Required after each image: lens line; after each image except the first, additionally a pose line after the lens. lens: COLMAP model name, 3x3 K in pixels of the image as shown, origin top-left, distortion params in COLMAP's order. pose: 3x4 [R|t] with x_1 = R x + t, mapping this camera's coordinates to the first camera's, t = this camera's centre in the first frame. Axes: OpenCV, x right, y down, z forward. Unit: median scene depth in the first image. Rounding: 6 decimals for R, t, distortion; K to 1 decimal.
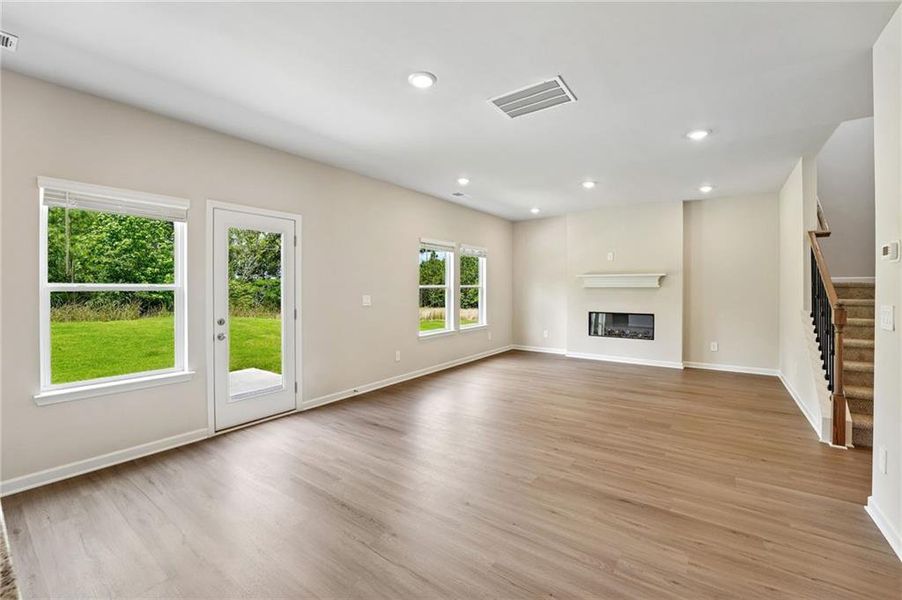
lens RADIAL K [[373.2, 0, 447.8], [0, 373.2, 290.4], [0, 0, 1]] dist [-0.028658, 0.003650]
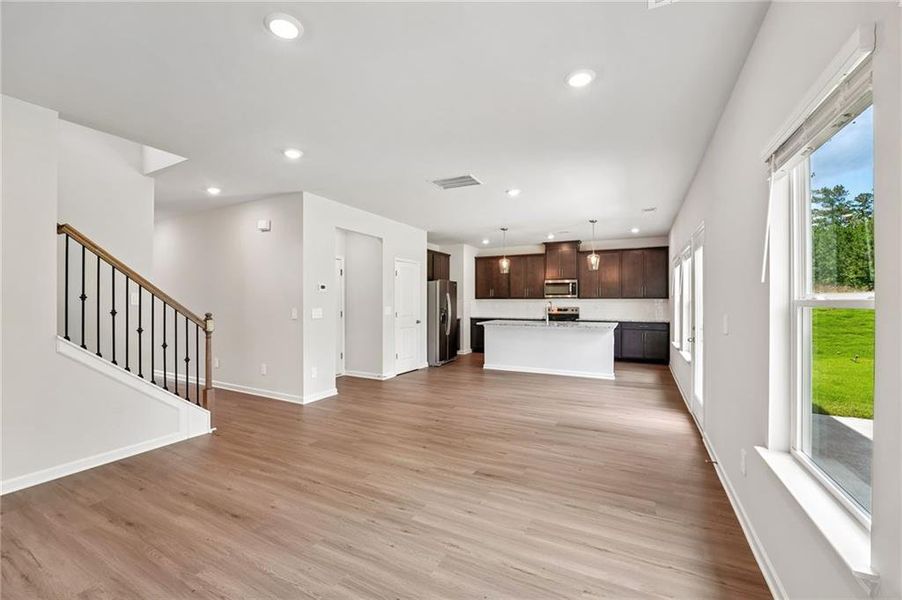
lens RADIAL K [[373.2, 0, 447.1], [0, 373.2, 298.1], [0, 0, 1]] dist [-0.028658, 0.003650]
pose [[-0.988663, 0.000267, -0.150151, 0.247176], [0.000221, 1.000000, 0.000324, -0.010559], [0.150151, 0.000287, -0.988663, 1.259370]]
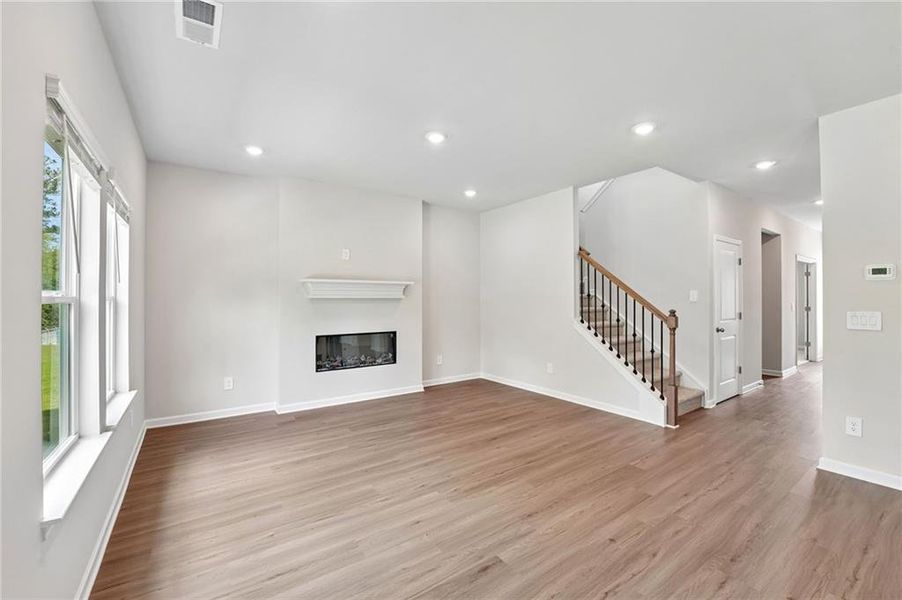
lens RADIAL K [[373.2, 0, 449.9], [0, 373.2, 296.1], [0, 0, 1]] dist [-0.028658, 0.003650]
pose [[0.329059, 0.004518, 0.944299, -0.196203], [0.007755, 0.999942, -0.007486, -0.006614], [-0.944278, 0.009786, 0.329005, 0.693410]]
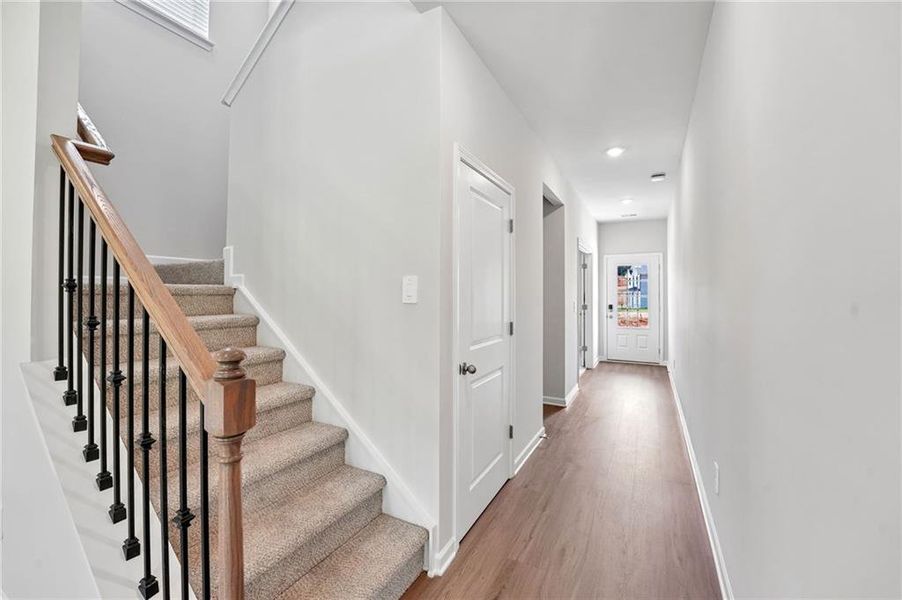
lens RADIAL K [[373.2, 0, 447.8], [0, 373.2, 289.1], [0, 0, 1]] dist [-0.028658, 0.003650]
pose [[-0.127664, 0.011182, 0.991754, 0.415471], [0.005270, 0.999930, -0.010595, -0.005885], [-0.991804, 0.003874, -0.127714, 0.461849]]
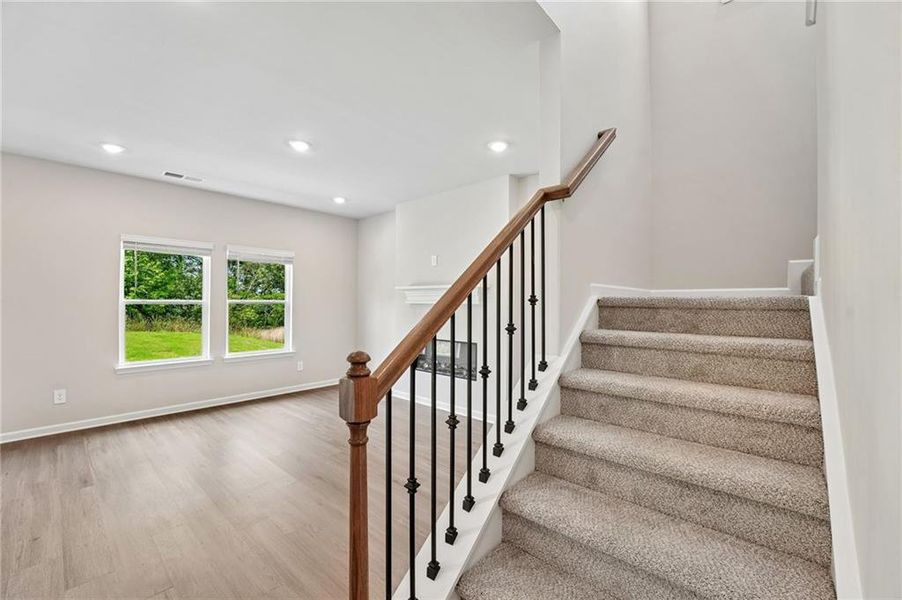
lens RADIAL K [[373.2, 0, 446.9], [0, 373.2, 299.4], [0, 0, 1]] dist [-0.028658, 0.003650]
pose [[0.994122, 0.005061, -0.108149, 0.641836], [-0.006605, 0.999881, -0.013928, -0.007944], [0.108065, 0.014560, 0.994037, 0.346119]]
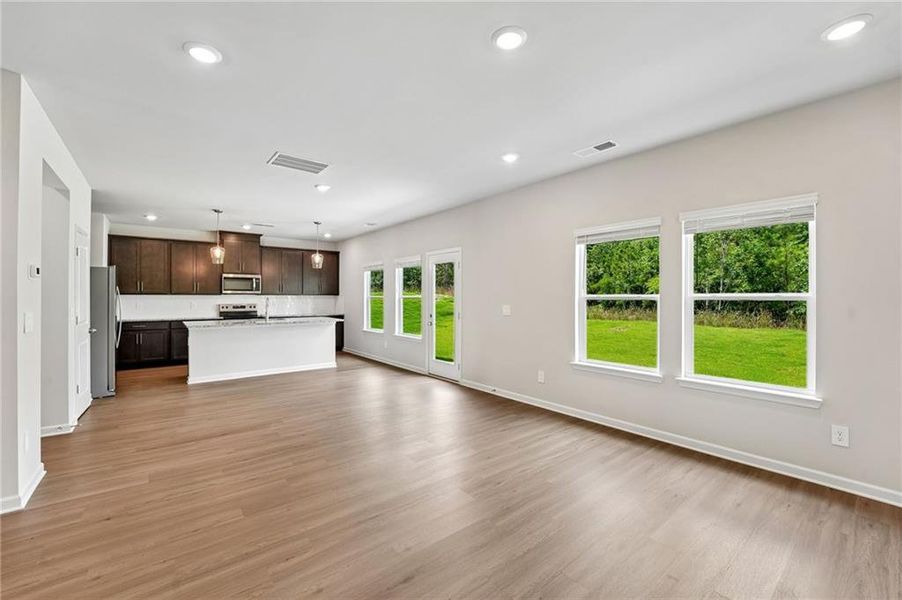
lens RADIAL K [[373.2, 0, 450.2], [0, 373.2, 295.9], [0, 0, 1]] dist [-0.028658, 0.003650]
pose [[-0.261469, -0.000959, -0.965212, 0.703697], [-0.007282, 0.999973, 0.000979, -0.010575], [0.965185, 0.007285, -0.261468, 0.942612]]
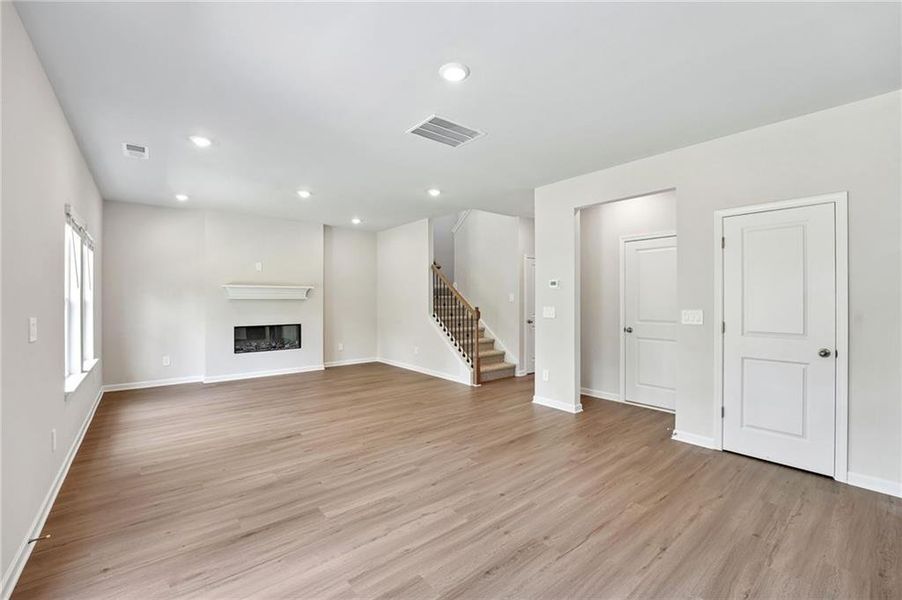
lens RADIAL K [[373.2, 0, 447.9], [0, 373.2, 300.5], [0, 0, 1]] dist [-0.028658, 0.003650]
pose [[0.254643, -0.001879, 0.967033, -0.423682], [0.006651, 0.999978, 0.000192, -0.001933], [-0.967012, 0.006383, 0.254650, 0.348738]]
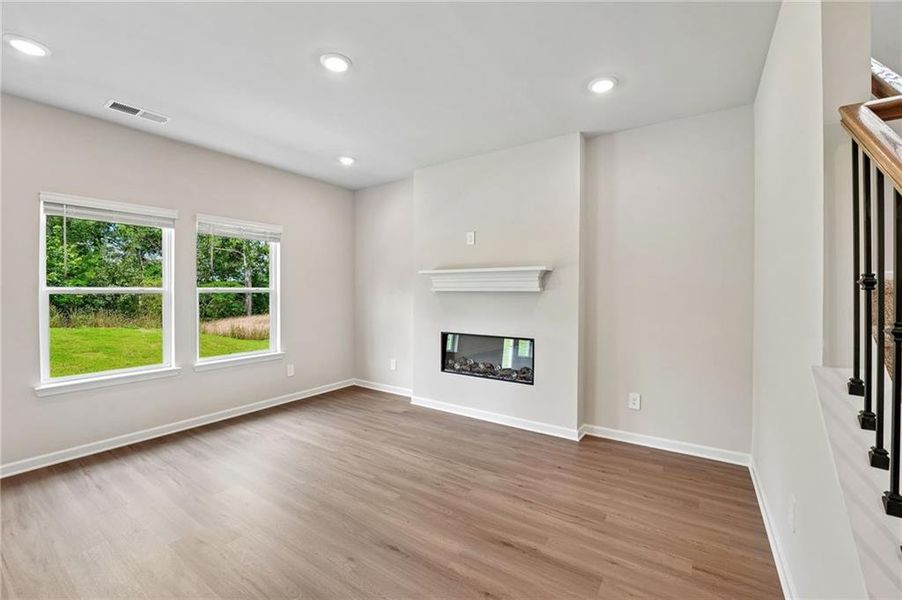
lens RADIAL K [[373.2, 0, 445.0], [0, 373.2, 292.6], [0, 0, 1]] dist [-0.028658, 0.003650]
pose [[0.999602, 0.000276, 0.028215, 0.453115], [-0.000245, 0.999999, -0.001109, -0.006242], [-0.028216, 0.001102, 0.999601, 0.491439]]
